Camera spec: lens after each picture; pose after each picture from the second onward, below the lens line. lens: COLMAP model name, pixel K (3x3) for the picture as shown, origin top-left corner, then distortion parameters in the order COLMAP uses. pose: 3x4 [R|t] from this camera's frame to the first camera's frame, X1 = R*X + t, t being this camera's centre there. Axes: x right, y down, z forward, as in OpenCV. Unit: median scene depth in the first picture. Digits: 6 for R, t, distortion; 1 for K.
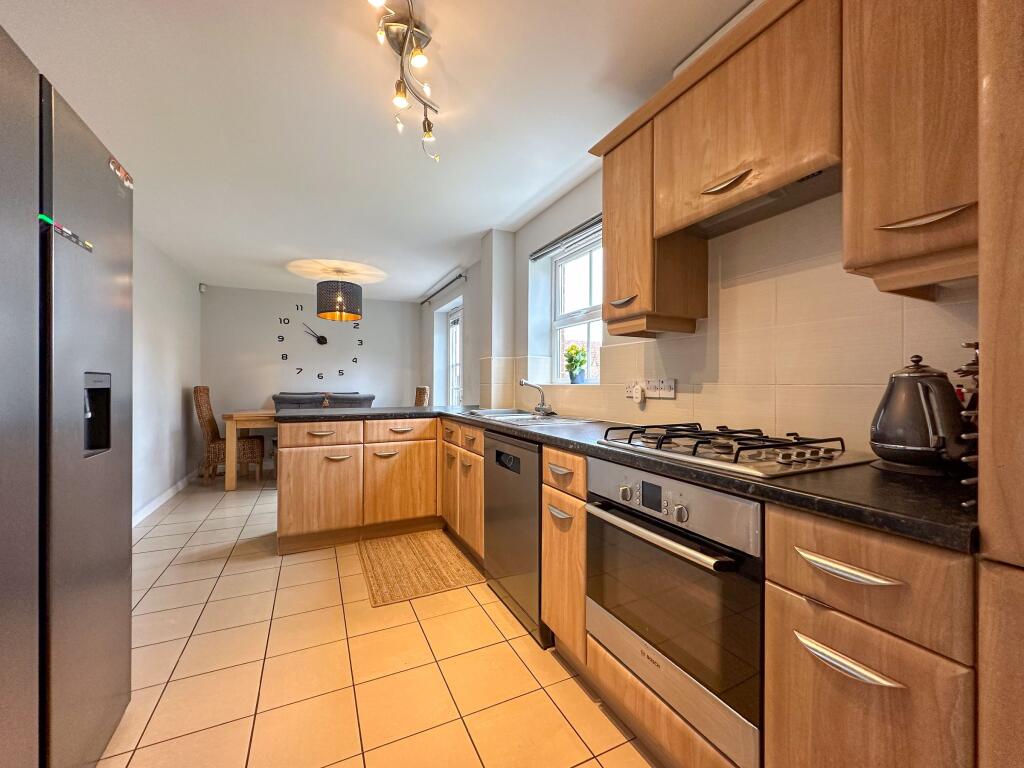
lens RADIAL K [[415.7, 0, 512.0], [0, 415.7, 384.0], [0, 0, 1]] dist [-0.000923, -0.000355]
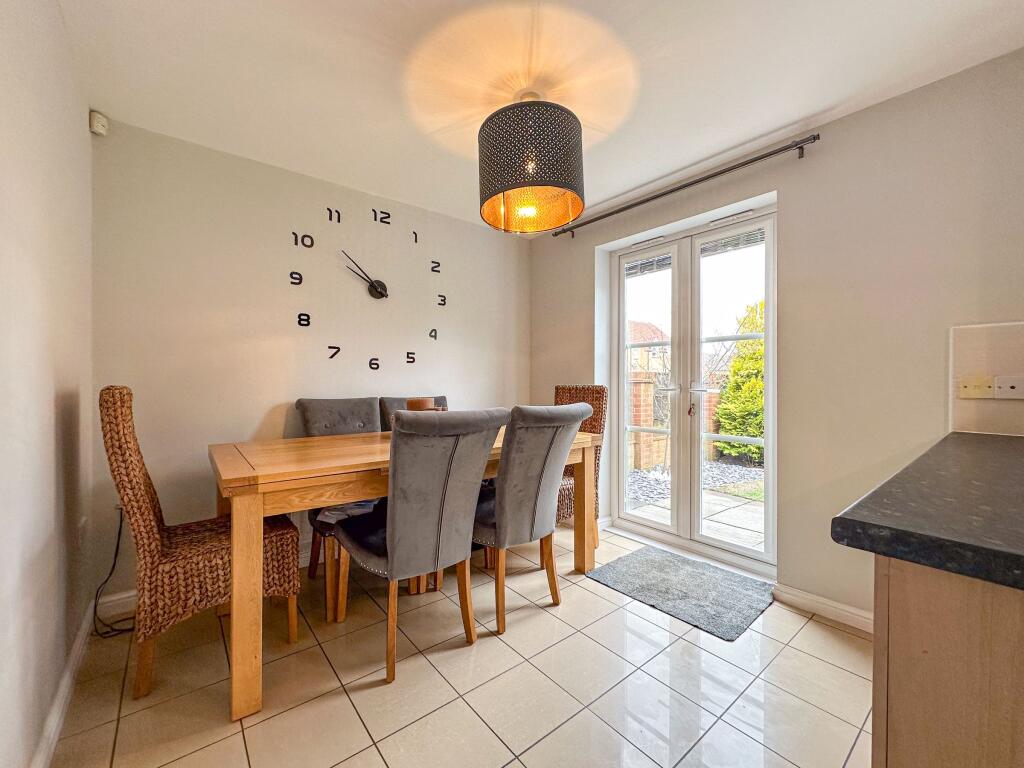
lens RADIAL K [[415.7, 0, 512.0], [0, 415.7, 384.0], [0, 0, 1]] dist [-0.000923, -0.000355]
pose [[0.972474, 0.000837, 0.233012, -0.431538], [-0.003168, 0.999949, 0.009628, 0.000562], [-0.232992, -0.010101, 0.972426, 0.502398]]
